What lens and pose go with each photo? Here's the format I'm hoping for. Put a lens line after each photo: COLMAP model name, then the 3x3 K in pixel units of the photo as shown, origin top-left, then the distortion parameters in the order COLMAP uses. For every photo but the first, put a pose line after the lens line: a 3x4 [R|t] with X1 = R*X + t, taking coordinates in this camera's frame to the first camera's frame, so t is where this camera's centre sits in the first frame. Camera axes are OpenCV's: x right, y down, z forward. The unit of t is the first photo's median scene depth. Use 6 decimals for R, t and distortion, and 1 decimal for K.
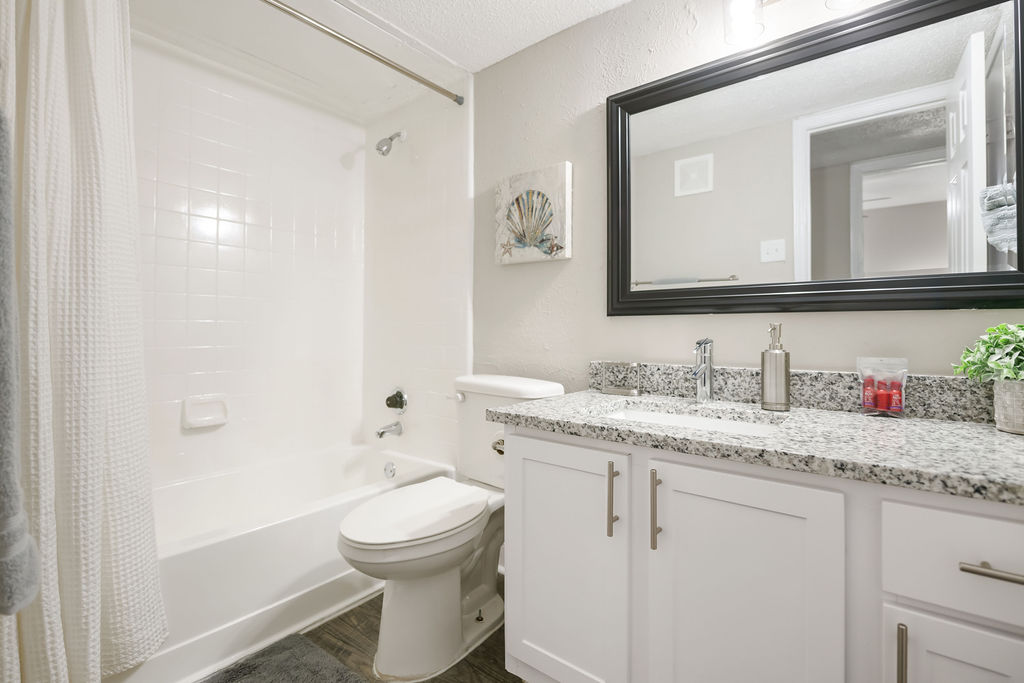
lens RADIAL K [[466.3, 0, 514.3], [0, 466.3, 325.2], [0, 0, 1]] dist [0.000424, -0.000007]
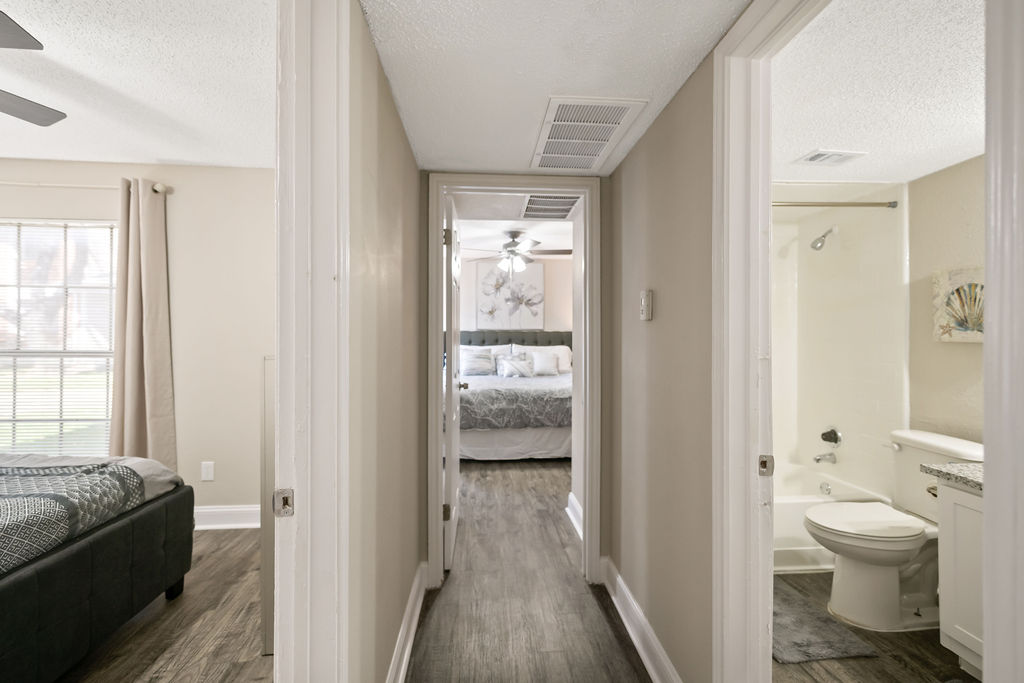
lens RADIAL K [[438.8, 0, 510.2], [0, 438.8, 331.7], [0, 0, 1]] dist [0.001920, 0.000108]
pose [[0.675273, -0.007386, -0.737531, 0.063281], [0.004852, 0.999973, -0.005572, -0.163063], [0.737552, 0.000184, 0.675291, -0.622507]]
